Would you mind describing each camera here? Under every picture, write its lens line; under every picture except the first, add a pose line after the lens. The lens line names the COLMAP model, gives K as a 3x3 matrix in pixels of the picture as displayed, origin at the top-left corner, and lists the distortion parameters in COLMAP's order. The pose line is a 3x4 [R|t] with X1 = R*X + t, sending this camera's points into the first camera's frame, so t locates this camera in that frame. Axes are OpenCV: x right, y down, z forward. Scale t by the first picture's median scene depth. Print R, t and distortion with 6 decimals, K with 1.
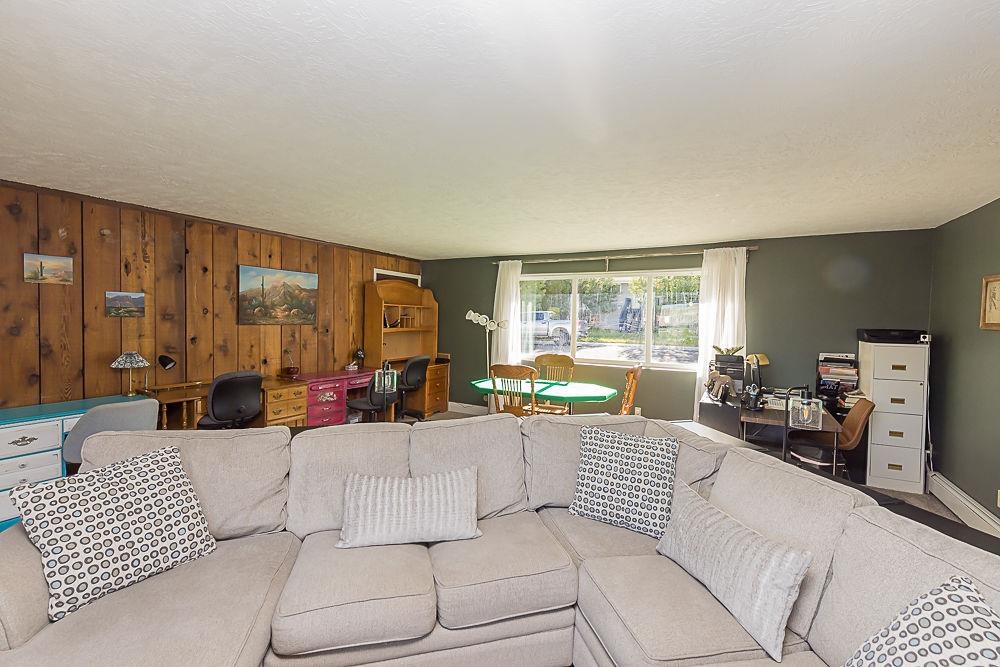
lens RADIAL K [[433.7, 0, 501.4], [0, 433.7, 328.0], [0, 0, 1]] dist [-0.000776, -0.000123]
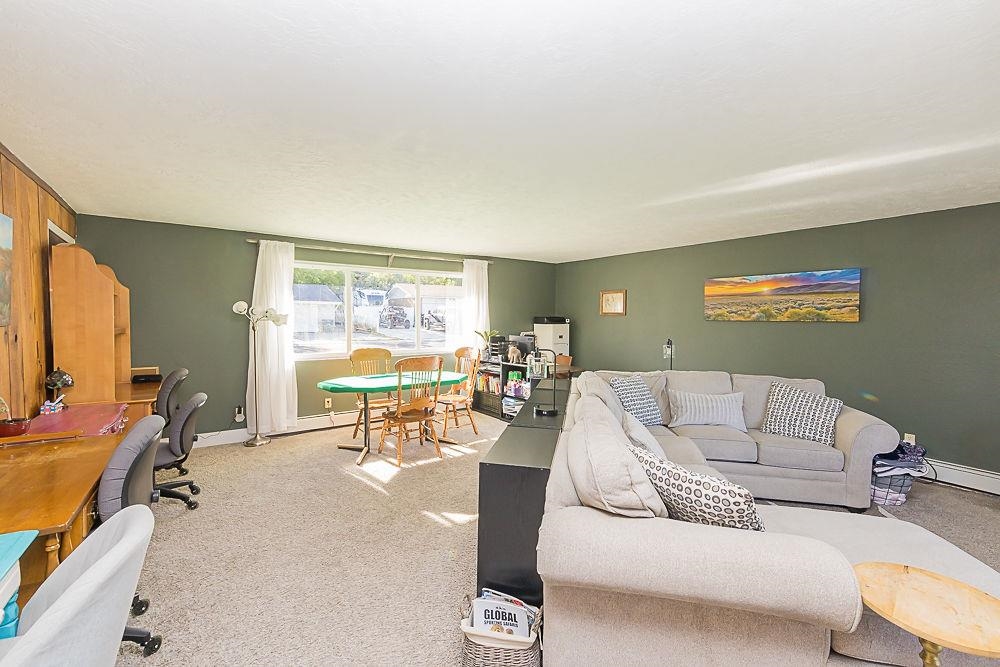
lens RADIAL K [[433.7, 0, 501.4], [0, 433.7, 328.0], [0, 0, 1]] dist [-0.000776, -0.000123]
pose [[0.426045, -0.037612, 0.903920, -0.630998], [0.022723, 0.999265, 0.030869, -0.008133], [-0.904417, 0.007388, 0.426587, 0.308950]]
